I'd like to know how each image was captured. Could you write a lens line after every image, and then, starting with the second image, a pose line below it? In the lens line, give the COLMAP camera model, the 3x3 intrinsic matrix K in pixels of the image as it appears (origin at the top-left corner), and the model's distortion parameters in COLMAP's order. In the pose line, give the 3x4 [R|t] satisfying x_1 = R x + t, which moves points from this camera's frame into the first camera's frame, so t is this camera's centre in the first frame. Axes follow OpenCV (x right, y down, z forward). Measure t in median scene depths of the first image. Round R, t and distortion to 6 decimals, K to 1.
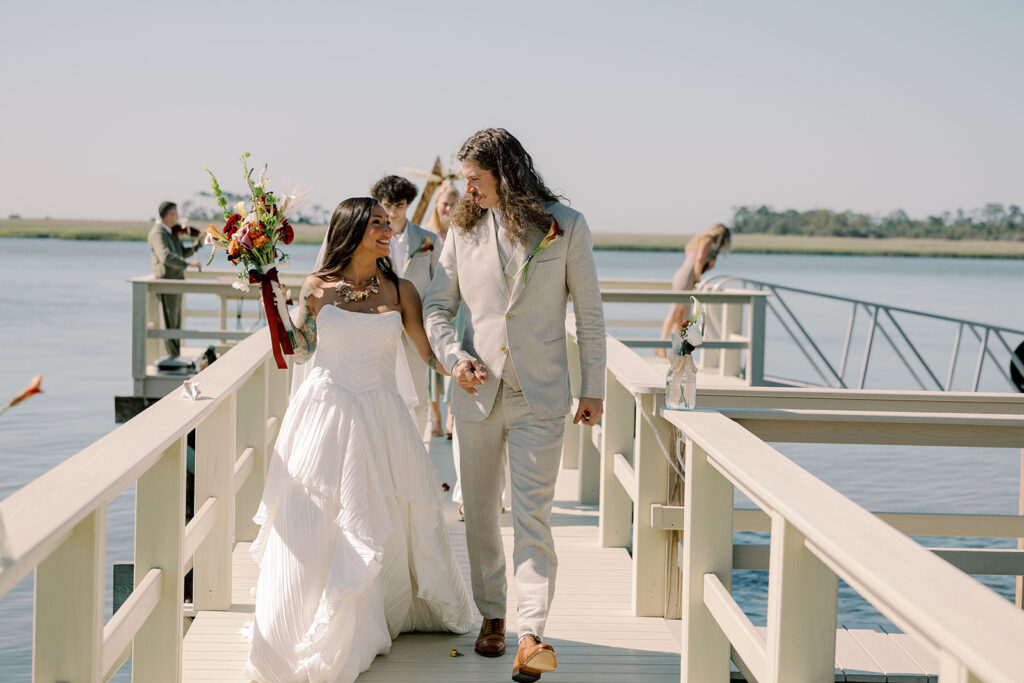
lens RADIAL K [[2143.9, 0, 512.0], [0, 2143.9, 341.5], [0, 0, 1]] dist [0.055911, 0.072553]
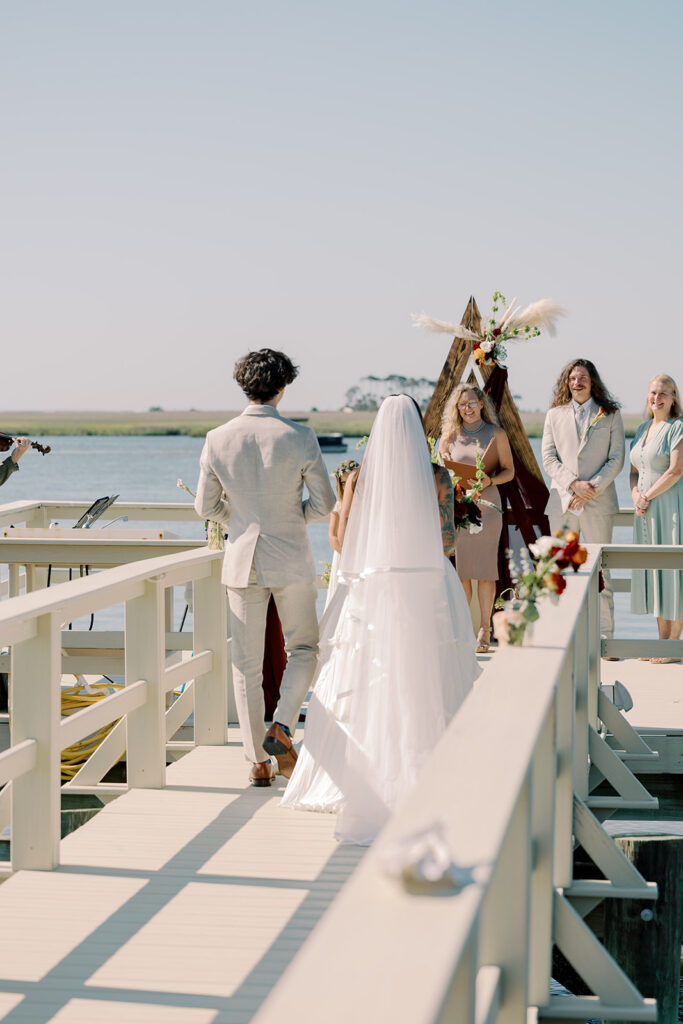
lens RADIAL K [[2539.5, 0, 341.5], [0, 2539.5, 512.0], [0, 0, 1]] dist [-0.002725, 0.026175]
pose [[0.987618, -0.012873, -0.156347, 0.043371], [0.010571, 0.999823, -0.015550, -0.023168], [0.156520, 0.013704, 0.987580, 0.394222]]
